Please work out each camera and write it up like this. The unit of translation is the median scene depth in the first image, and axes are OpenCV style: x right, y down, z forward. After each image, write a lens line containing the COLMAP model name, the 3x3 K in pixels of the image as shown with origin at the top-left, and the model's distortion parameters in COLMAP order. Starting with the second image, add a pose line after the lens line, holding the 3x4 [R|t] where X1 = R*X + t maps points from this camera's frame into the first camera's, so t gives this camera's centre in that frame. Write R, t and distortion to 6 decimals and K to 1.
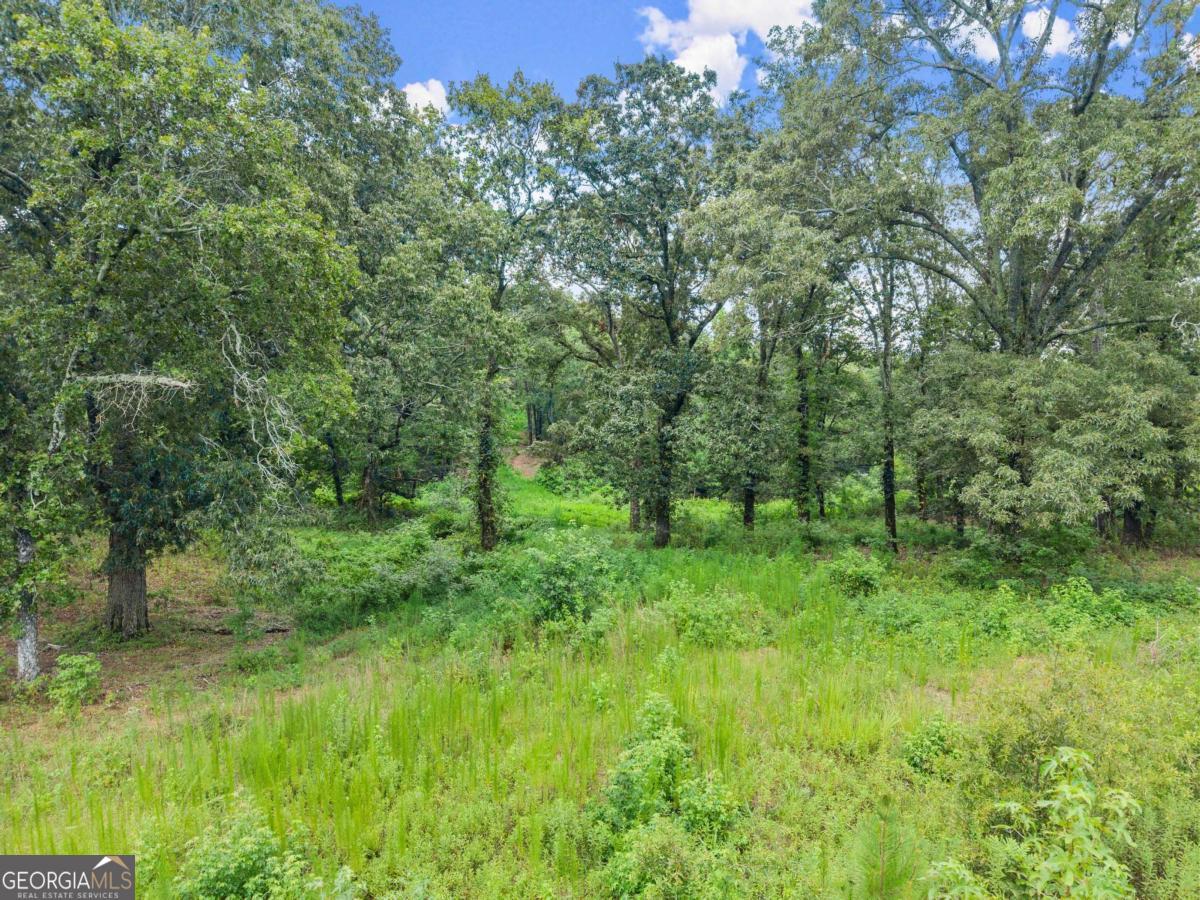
lens RADIAL K [[800.9, 0, 600.0], [0, 800.9, 450.0], [0, 0, 1]] dist [0.030463, -0.029549]
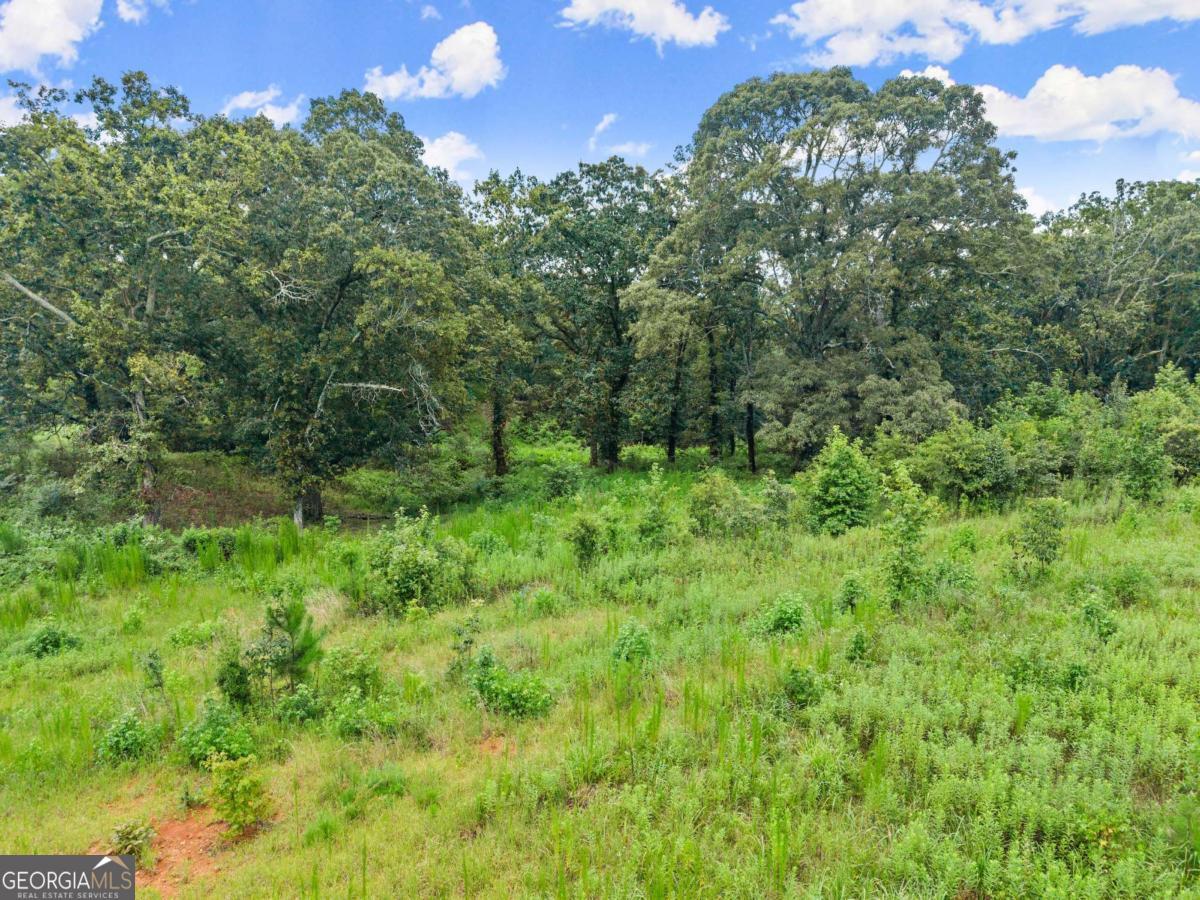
lens RADIAL K [[800.9, 0, 600.0], [0, 800.9, 450.0], [0, 0, 1]] dist [0.030463, -0.029549]
pose [[0.998416, -0.012778, 0.054789, -0.031193], [0.009438, 0.998106, 0.060797, -0.018548], [-0.055463, -0.060184, 0.996645, -0.558729]]
